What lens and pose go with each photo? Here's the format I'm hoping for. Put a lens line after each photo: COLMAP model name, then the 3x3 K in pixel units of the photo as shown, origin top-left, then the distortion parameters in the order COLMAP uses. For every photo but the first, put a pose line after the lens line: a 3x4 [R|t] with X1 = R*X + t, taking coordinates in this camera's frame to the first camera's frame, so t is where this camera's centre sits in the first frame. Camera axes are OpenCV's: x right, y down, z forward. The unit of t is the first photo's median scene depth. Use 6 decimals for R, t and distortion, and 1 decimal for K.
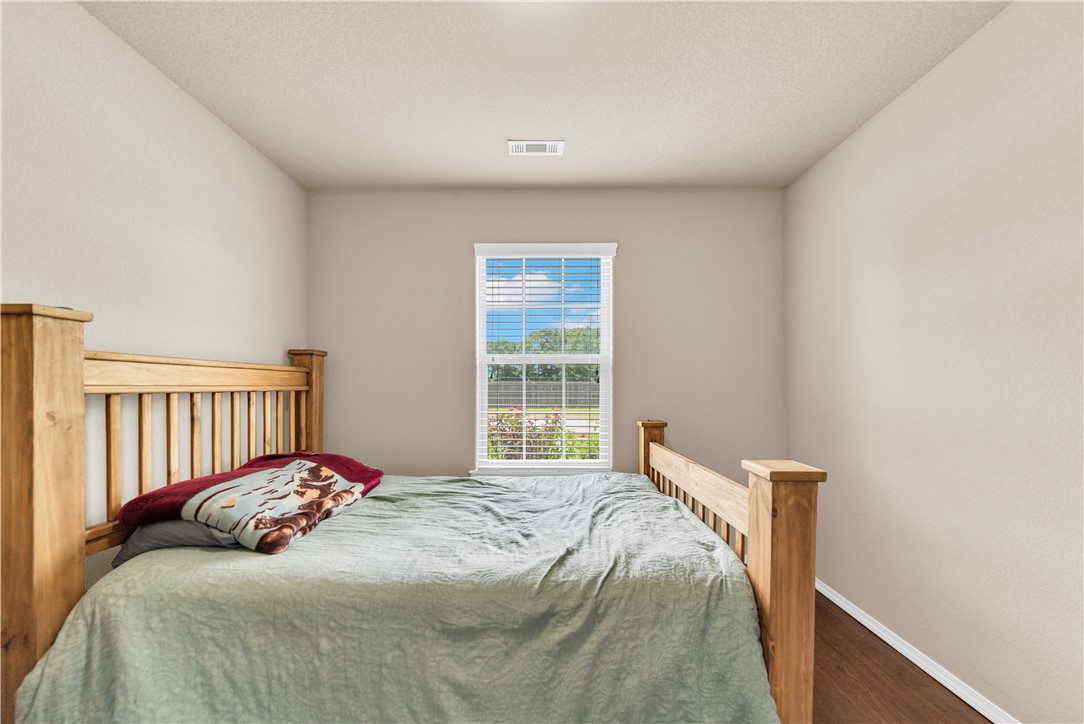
lens RADIAL K [[451.8, 0, 540.9], [0, 451.8, 386.1], [0, 0, 1]] dist [-0.004287, -0.000328]
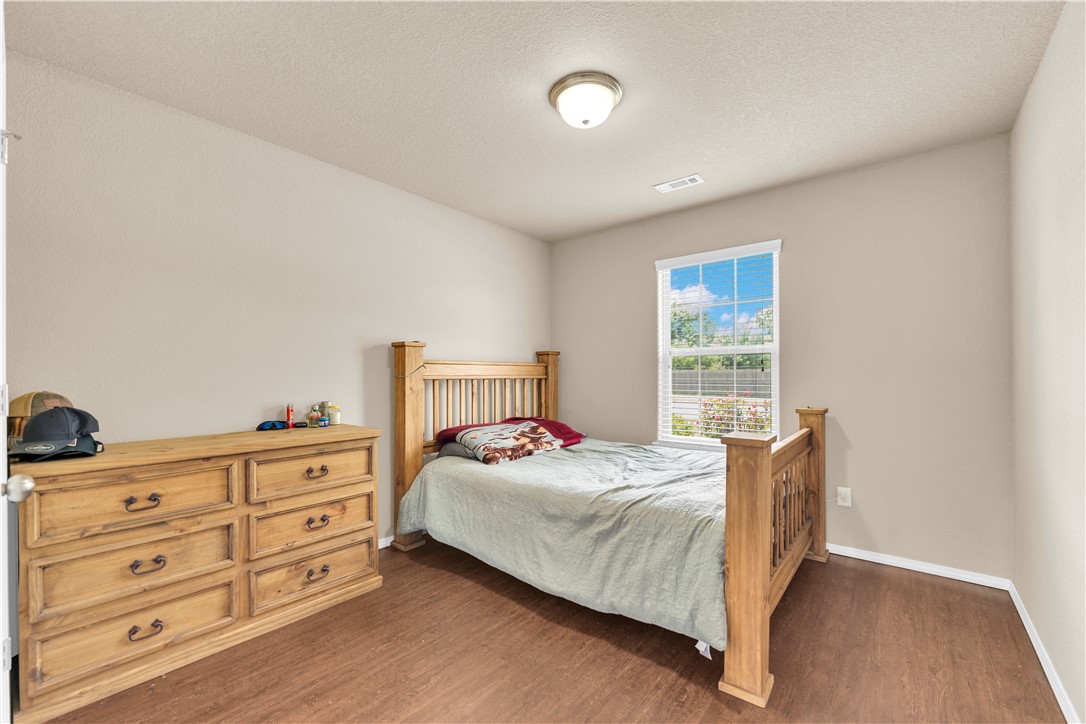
lens RADIAL K [[444.5, 0, 541.5], [0, 444.5, 369.2], [0, 0, 1]] dist [-0.003106, -0.000090]
pose [[0.777841, -0.013294, -0.628320, 0.777285], [0.005188, 0.999878, -0.014733, 0.002006], [0.628439, 0.008201, 0.777815, -0.321584]]
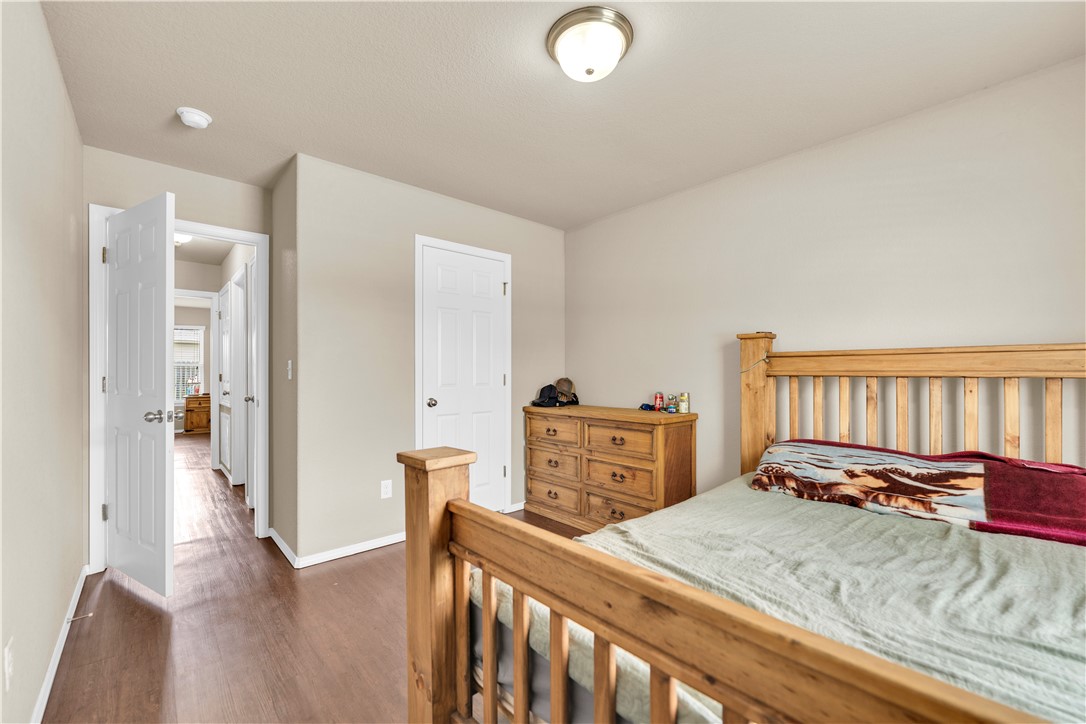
lens RADIAL K [[444.5, 0, 541.5], [0, 444.5, 369.2], [0, 0, 1]] dist [-0.003106, -0.000090]
pose [[-0.733108, -0.005090, -0.680093, 0.905641], [-0.002733, 0.999986, -0.004538, 0.000396], [0.680106, -0.001468, -0.733112, 1.645259]]
